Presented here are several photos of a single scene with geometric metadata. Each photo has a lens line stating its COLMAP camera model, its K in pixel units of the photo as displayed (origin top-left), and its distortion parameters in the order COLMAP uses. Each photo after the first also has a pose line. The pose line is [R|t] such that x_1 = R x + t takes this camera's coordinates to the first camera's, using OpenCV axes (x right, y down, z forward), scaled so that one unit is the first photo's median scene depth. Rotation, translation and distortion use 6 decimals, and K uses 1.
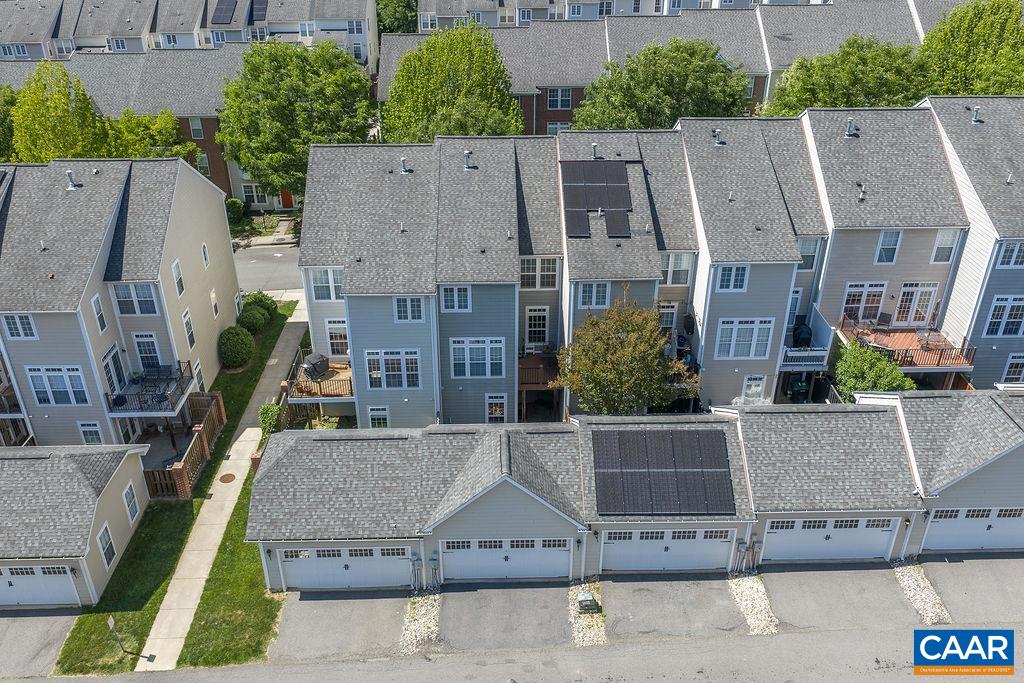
lens RADIAL K [[838.0, 0, 512.0], [0, 838.0, 341.5], [0, 0, 1]] dist [-0.002321, -0.006312]
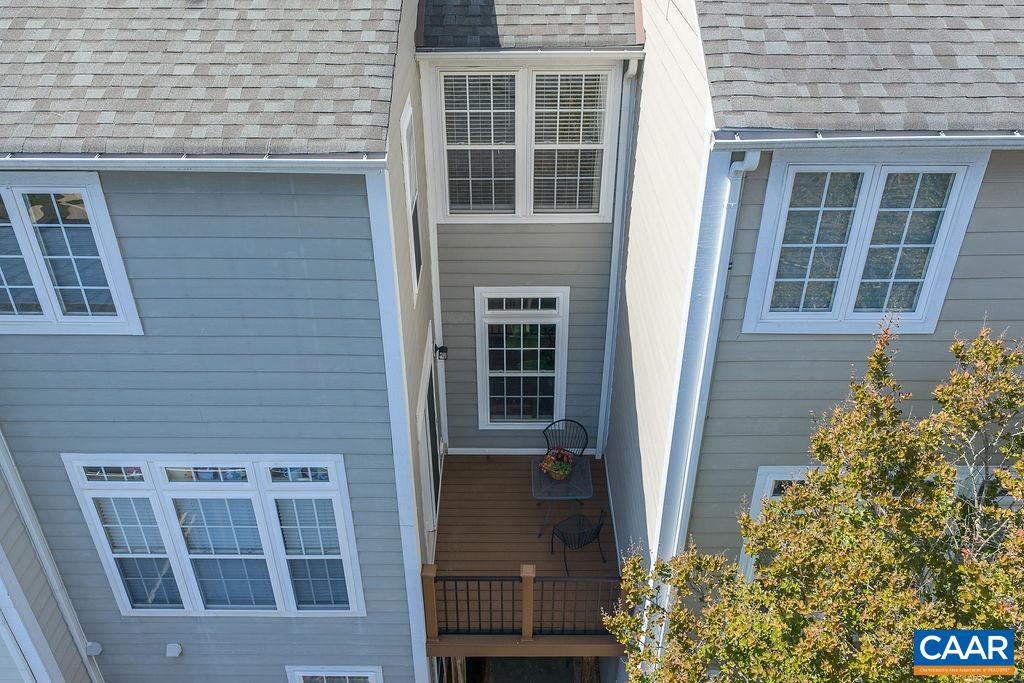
lens RADIAL K [[838.0, 0, 512.0], [0, 838.0, 341.5], [0, 0, 1]] dist [-0.002321, -0.006312]
pose [[0.999589, 0.015629, -0.024028, 0.034300], [-0.014011, 0.997717, 0.066070, -0.043479], [0.025006, -0.065706, 0.997526, 0.771423]]
